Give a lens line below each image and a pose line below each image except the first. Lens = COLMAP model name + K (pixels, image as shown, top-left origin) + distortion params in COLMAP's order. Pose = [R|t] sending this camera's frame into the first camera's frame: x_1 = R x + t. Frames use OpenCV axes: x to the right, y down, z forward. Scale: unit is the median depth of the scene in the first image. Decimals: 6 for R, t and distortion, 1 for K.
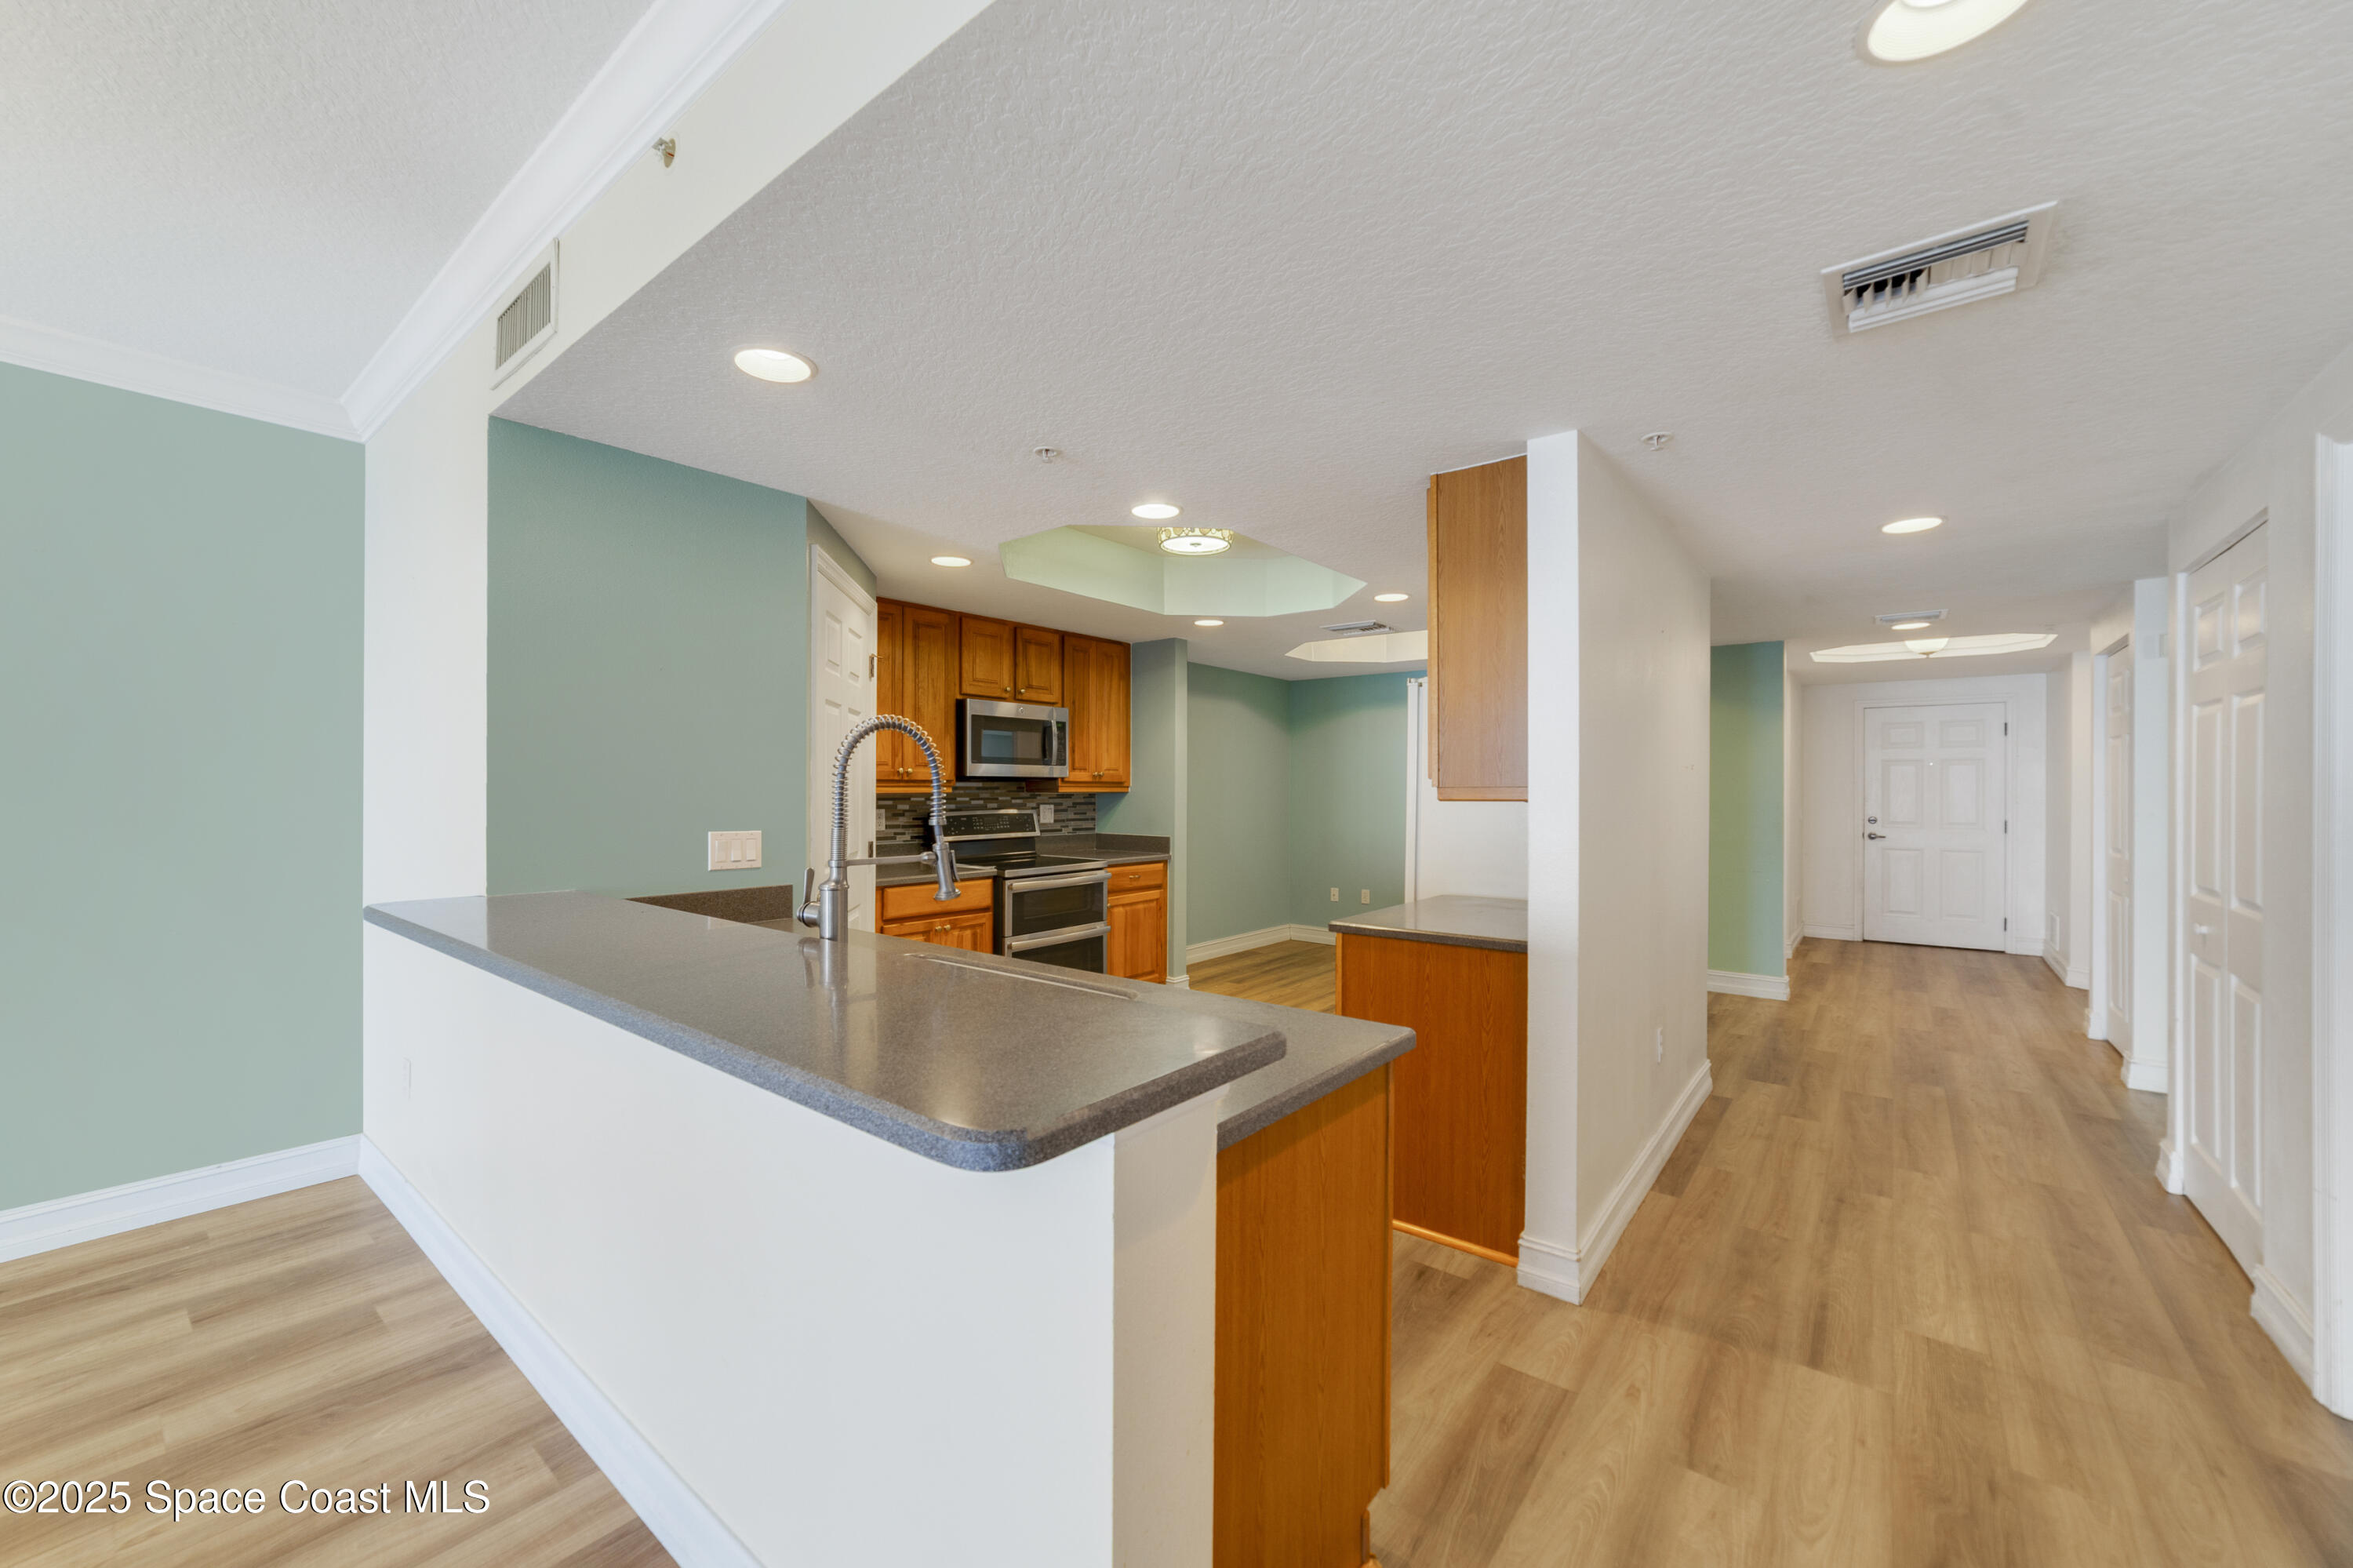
lens RADIAL K [[908.7, 0, 1166.2], [0, 908.7, 787.6], [0, 0, 1]] dist [-0.018615, 0.002839]
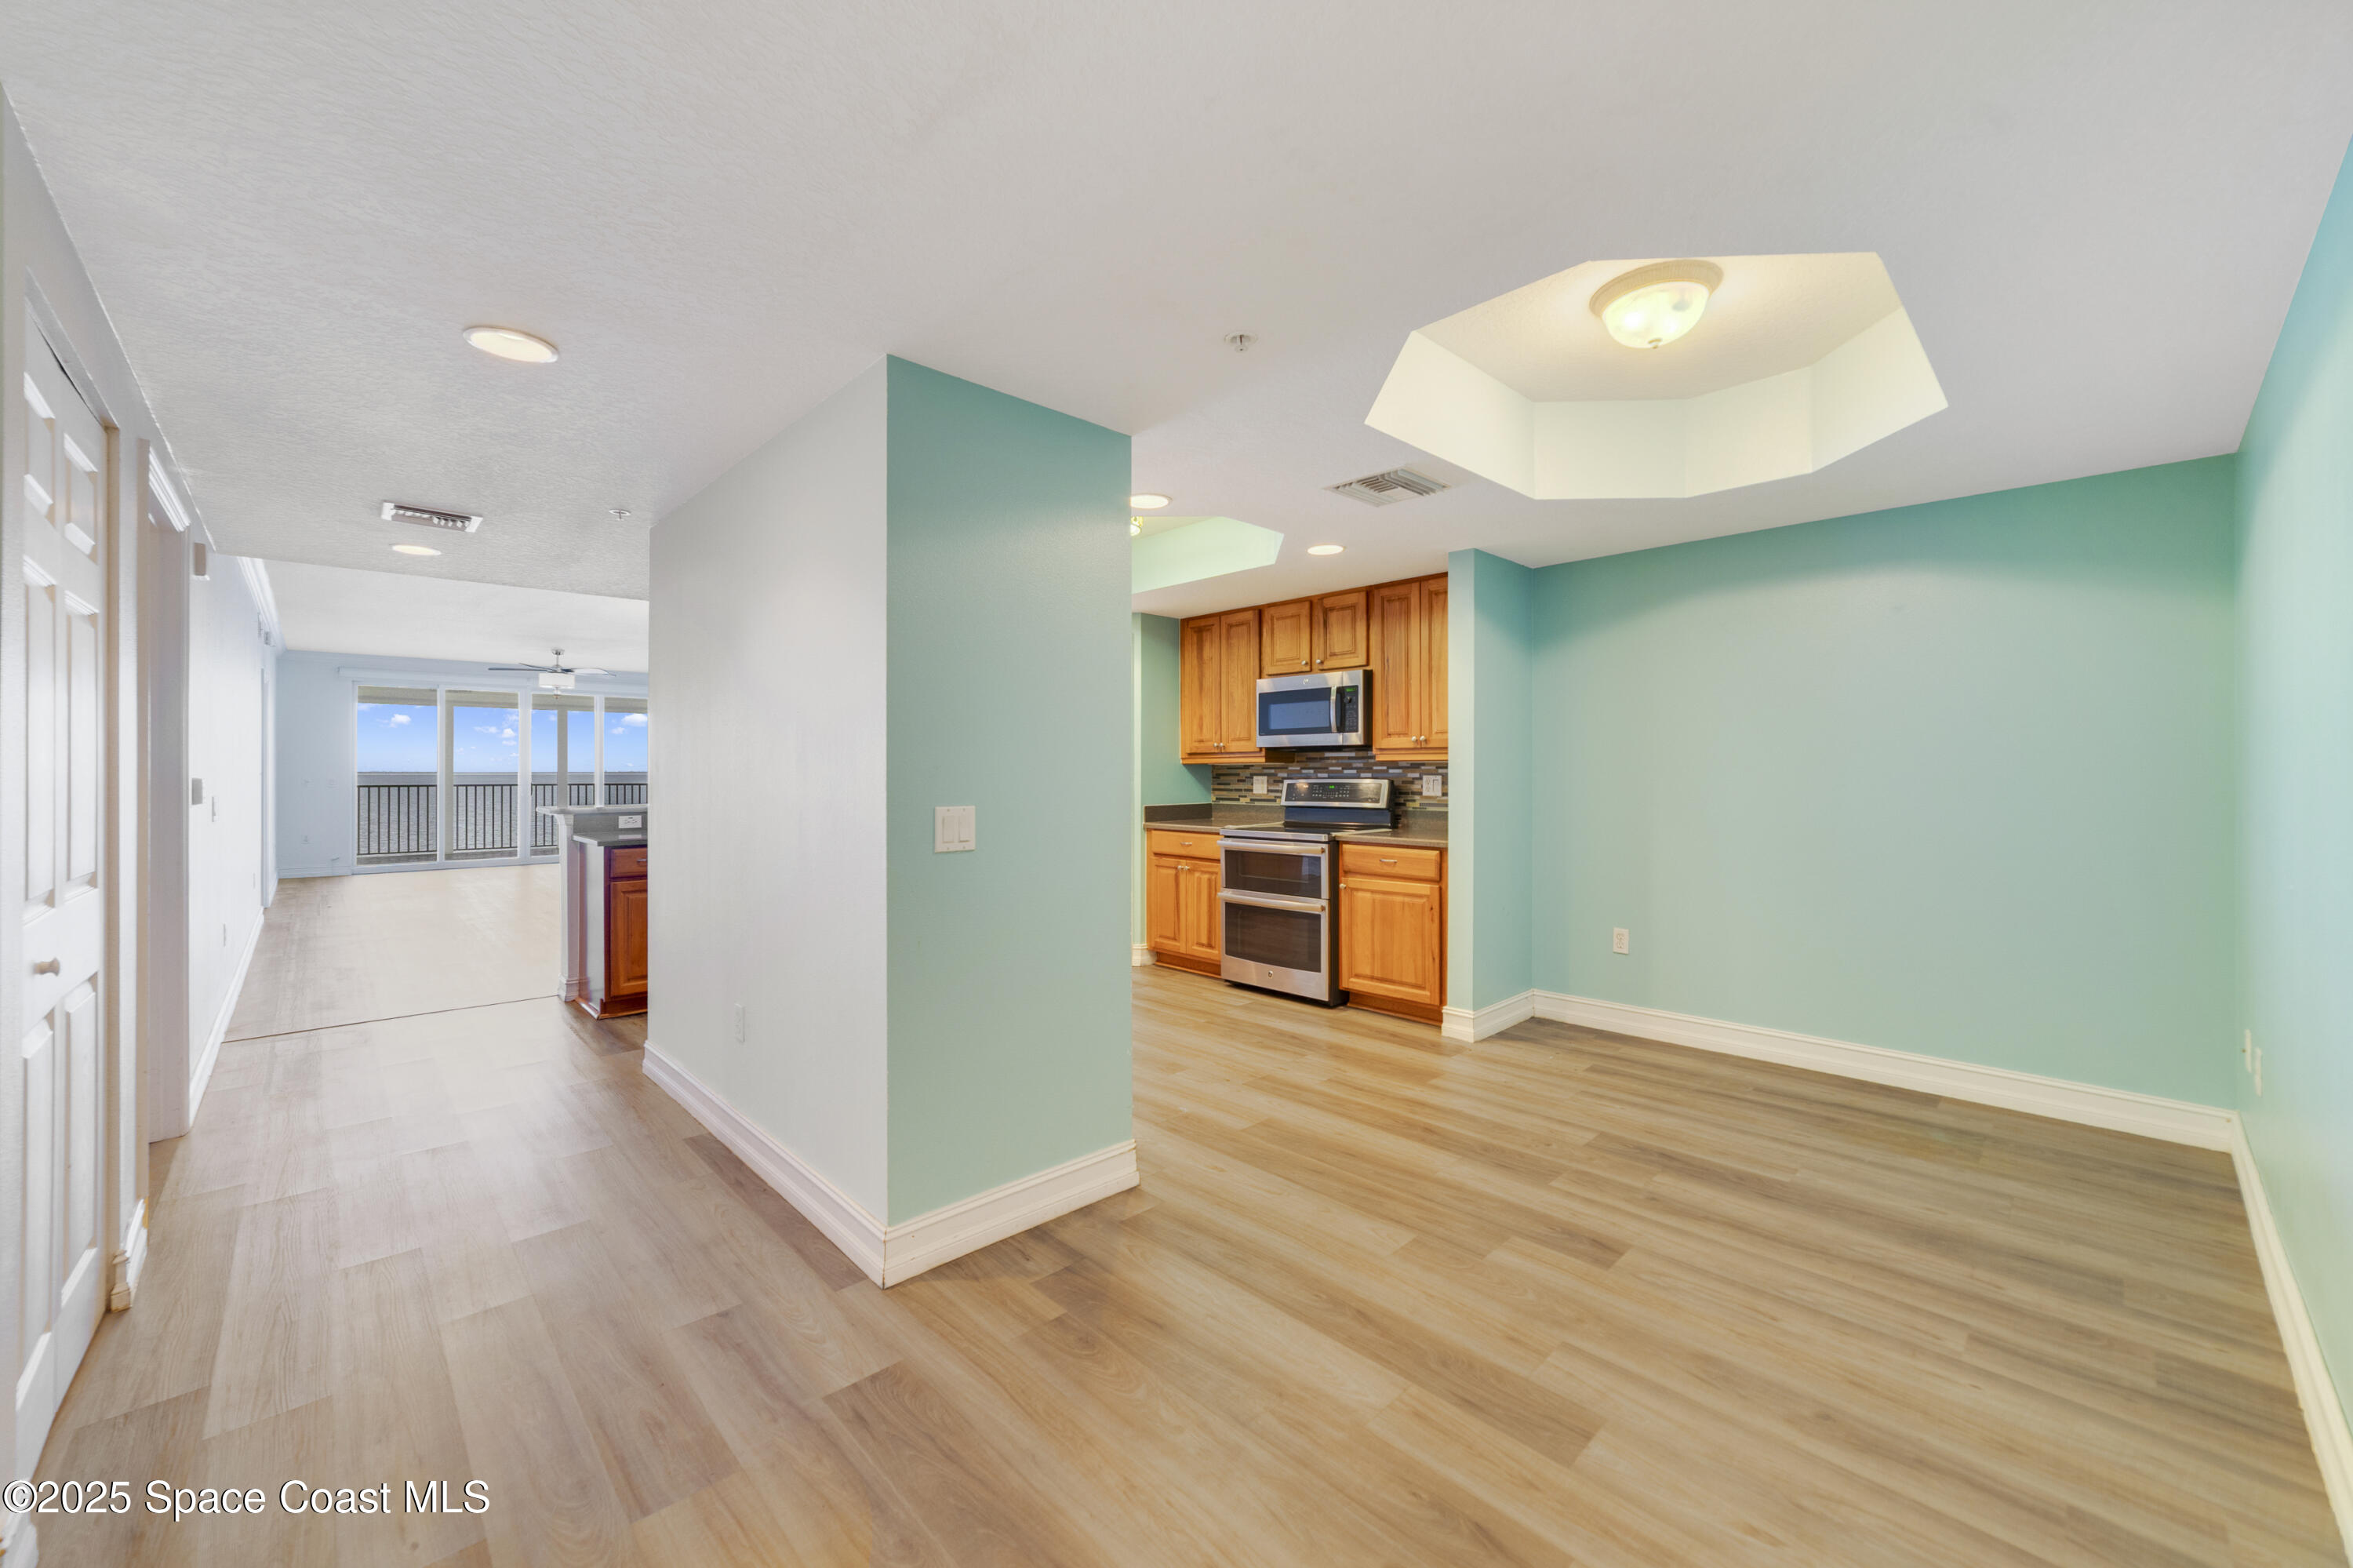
lens RADIAL K [[908.7, 0, 1159.8], [0, 908.7, 775.2], [0, 0, 1]] dist [-0.018615, 0.002839]
pose [[-0.138864, 0.008558, -0.990274, 0.971009], [0.011035, 0.999914, 0.007094, 0.012436], [0.990250, -0.009943, -0.138947, 1.073370]]
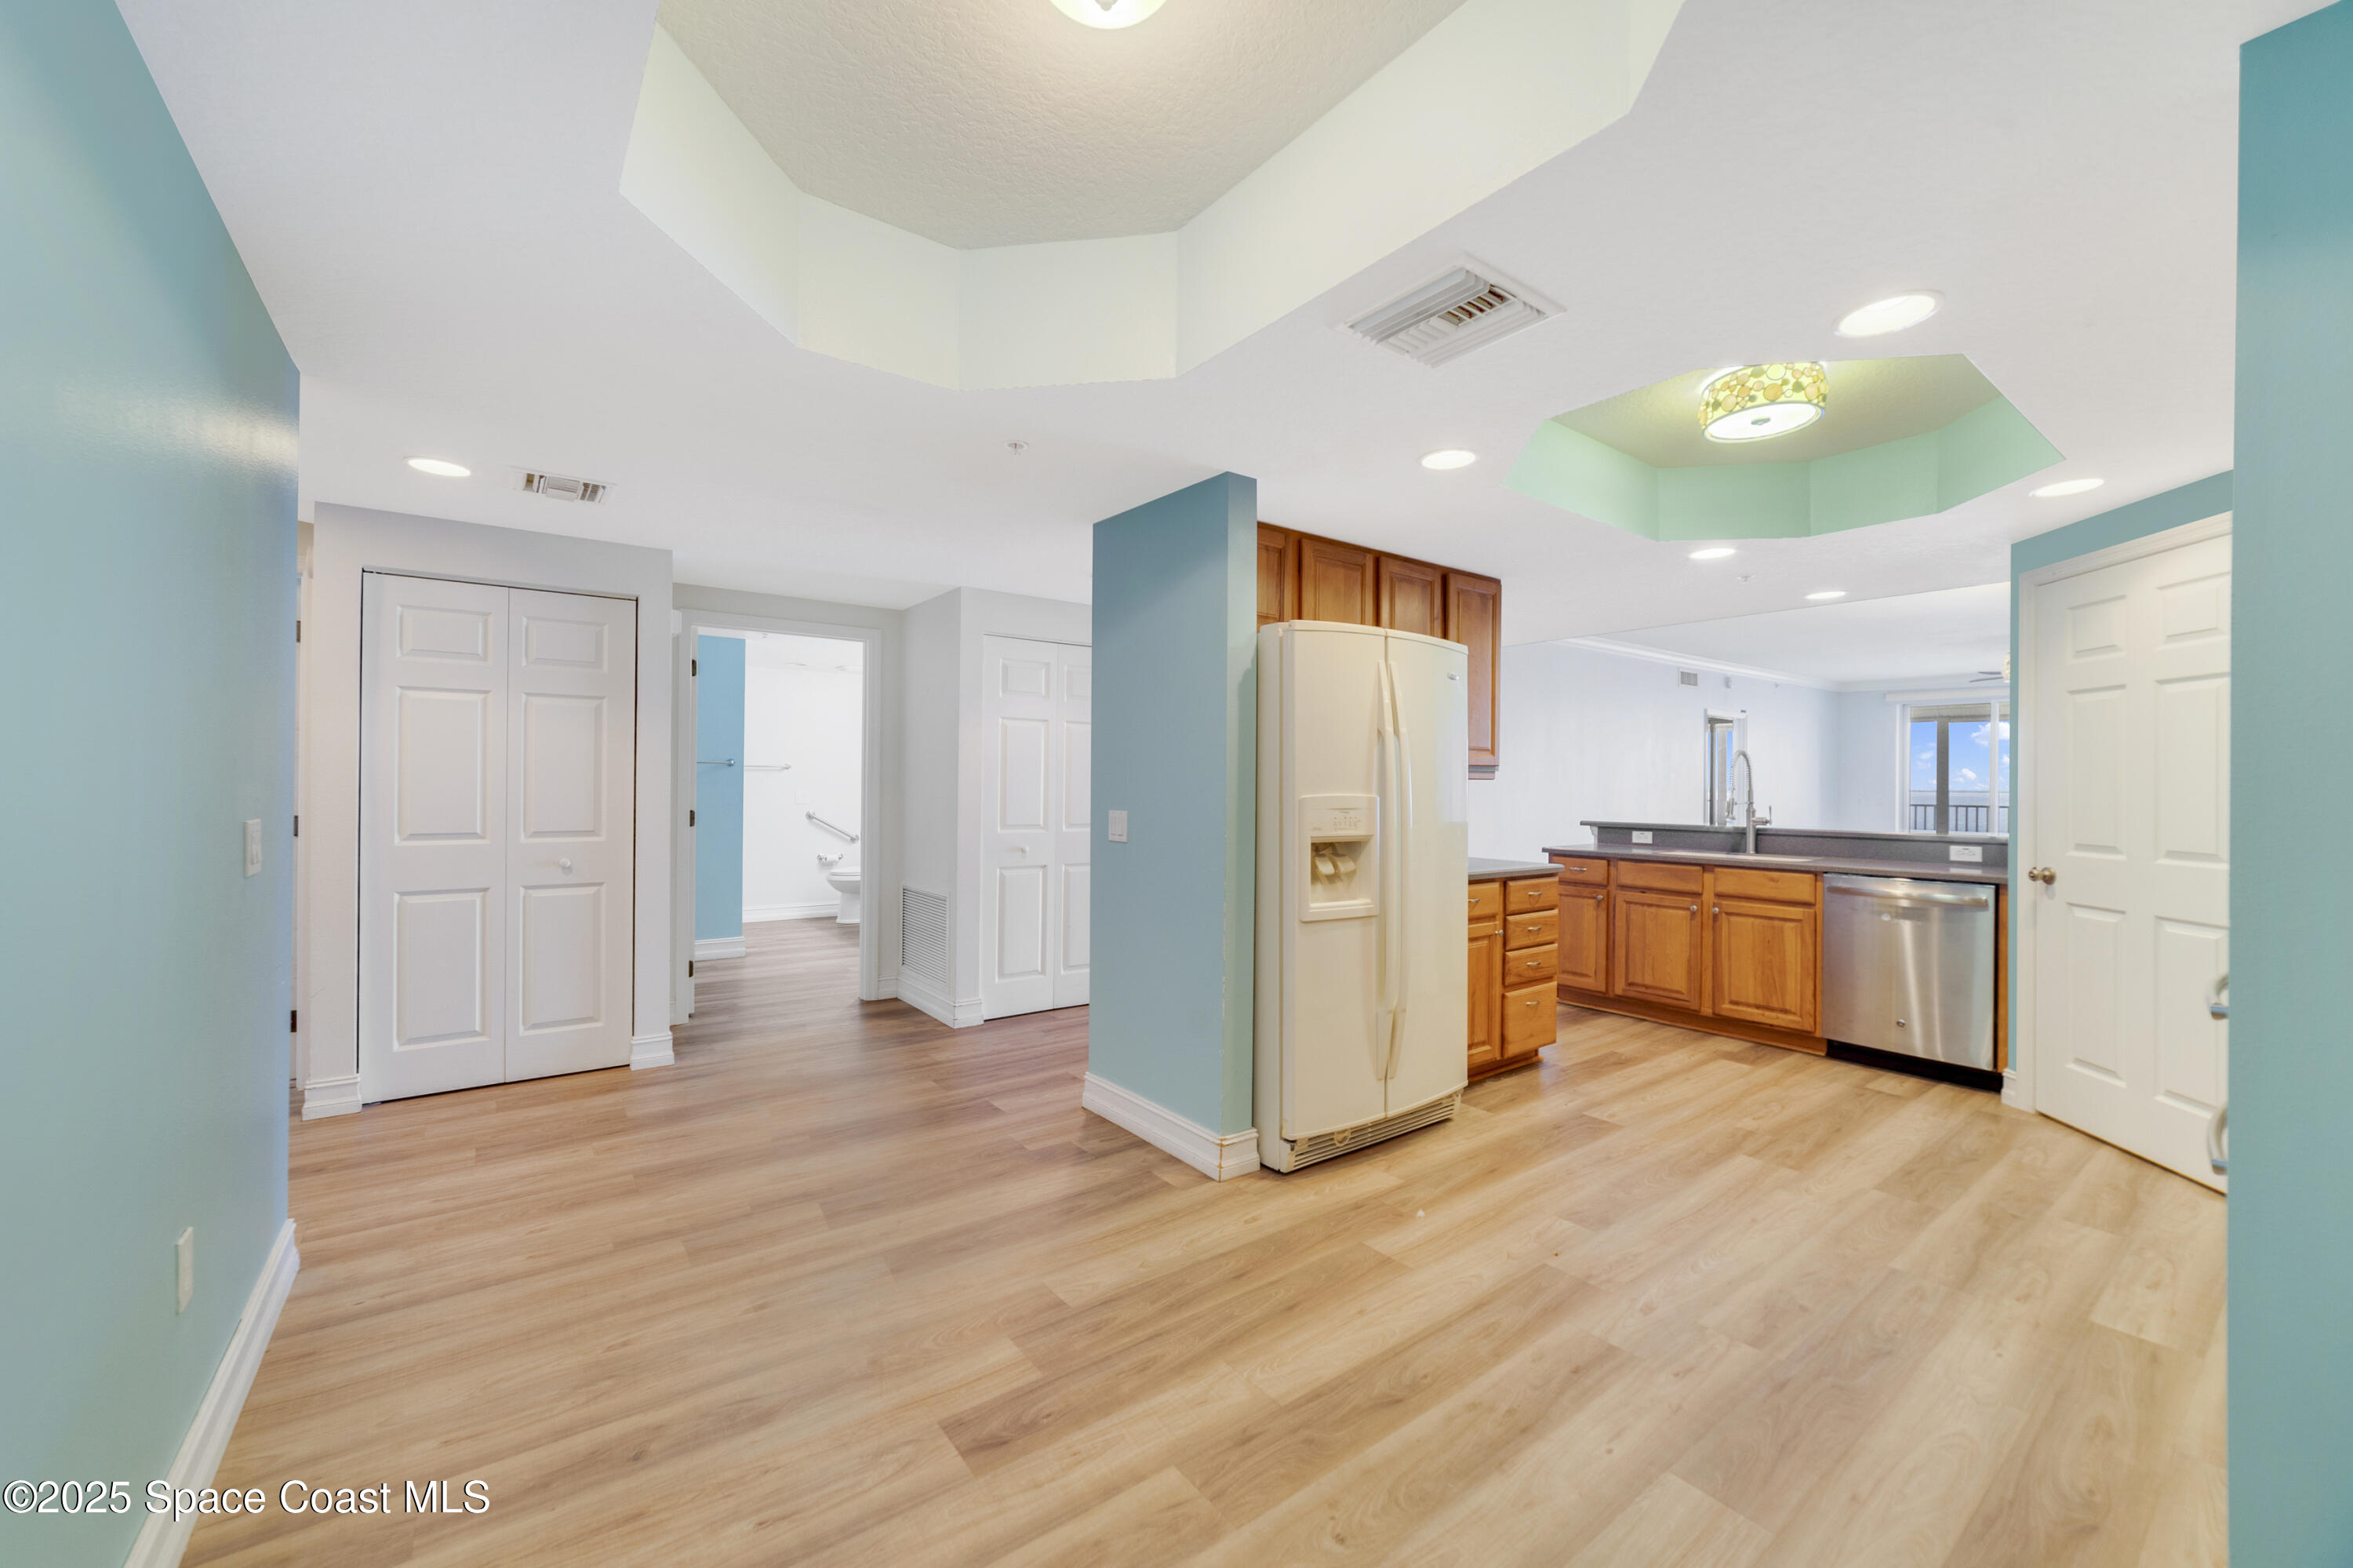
lens RADIAL K [[908.7, 0, 1140.1], [0, 908.7, 787.5], [0, 0, 1]] dist [-0.018615, 0.002839]
pose [[-0.962600, -0.001505, 0.270923, 0.299308], [-0.004393, 0.999940, -0.010054, 0.020655], [-0.270892, -0.010868, -0.962549, 1.569368]]
